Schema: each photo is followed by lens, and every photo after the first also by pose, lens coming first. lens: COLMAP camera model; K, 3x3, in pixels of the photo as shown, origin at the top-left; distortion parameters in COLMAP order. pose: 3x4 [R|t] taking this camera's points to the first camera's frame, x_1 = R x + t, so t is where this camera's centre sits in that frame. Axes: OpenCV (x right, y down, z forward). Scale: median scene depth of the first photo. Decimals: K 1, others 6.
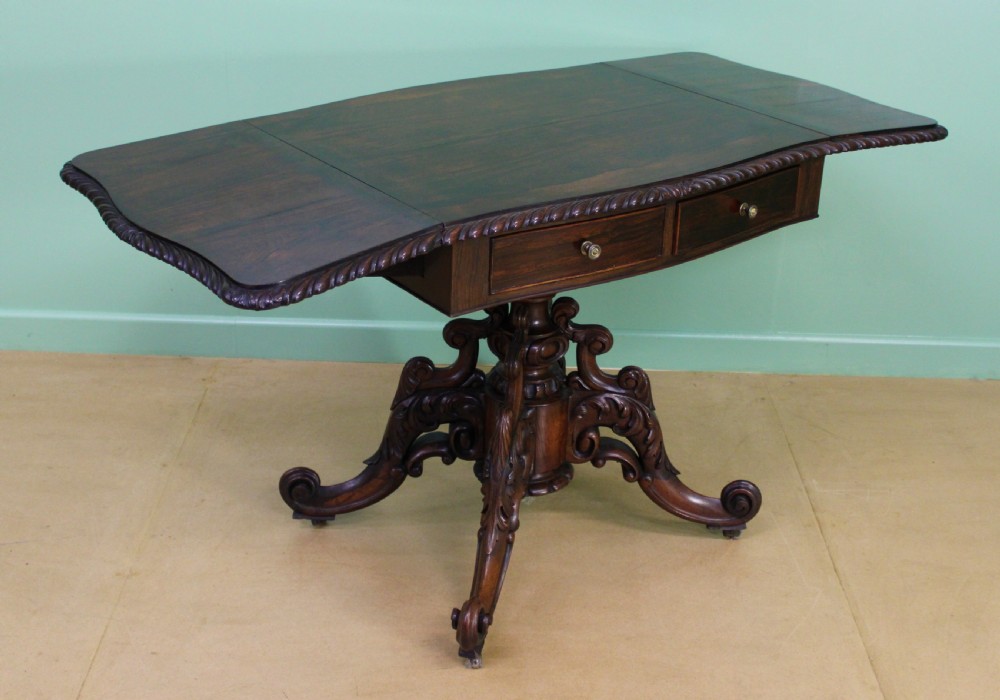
lens RADIAL K [[1355.4, 0, 500.0], [0, 1355.4, 350.0], [0, 0, 1]] dist [-0.100328, 0.013567]
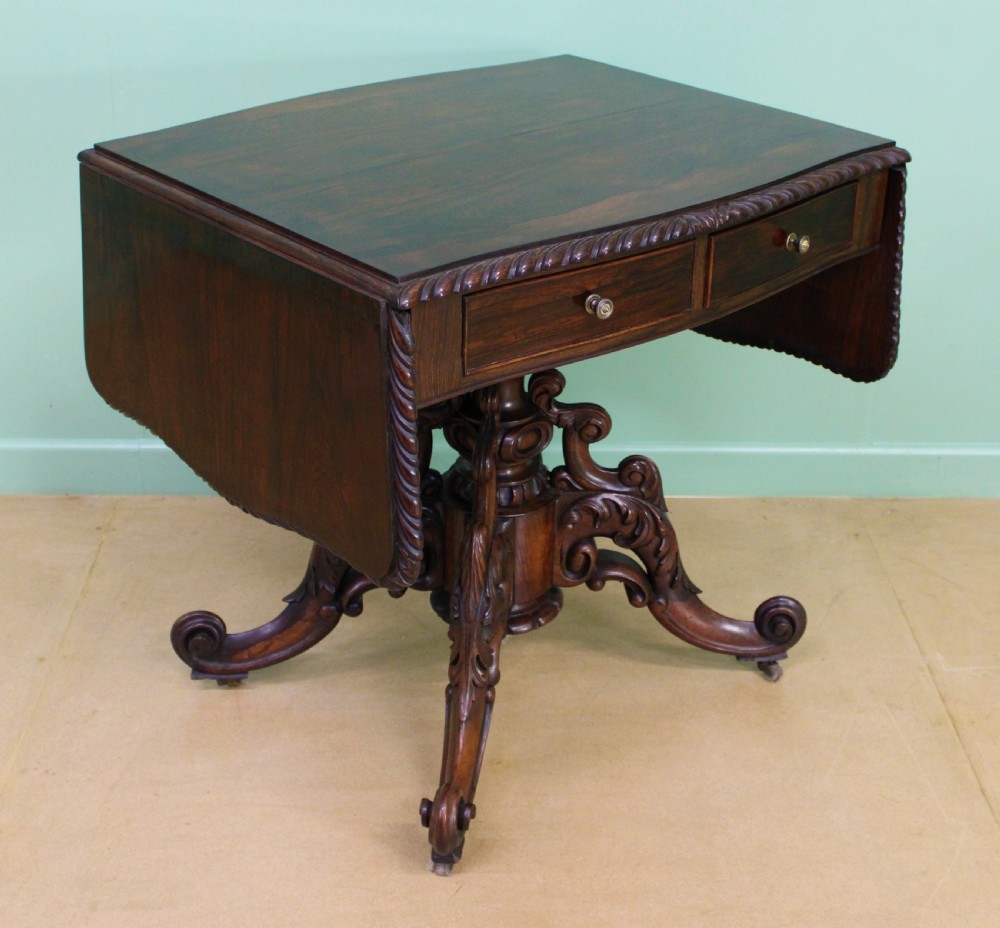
lens RADIAL K [[1555.0, 0, 515.4], [0, 1555.0, 467.0], [0, 0, 1]] dist [-0.114401, -0.003802]
pose [[0.996118, -0.047705, 0.073981, -0.035491], [0.044908, 0.998229, 0.039015, -0.019436], [-0.075711, -0.035541, 0.996496, 0.151794]]
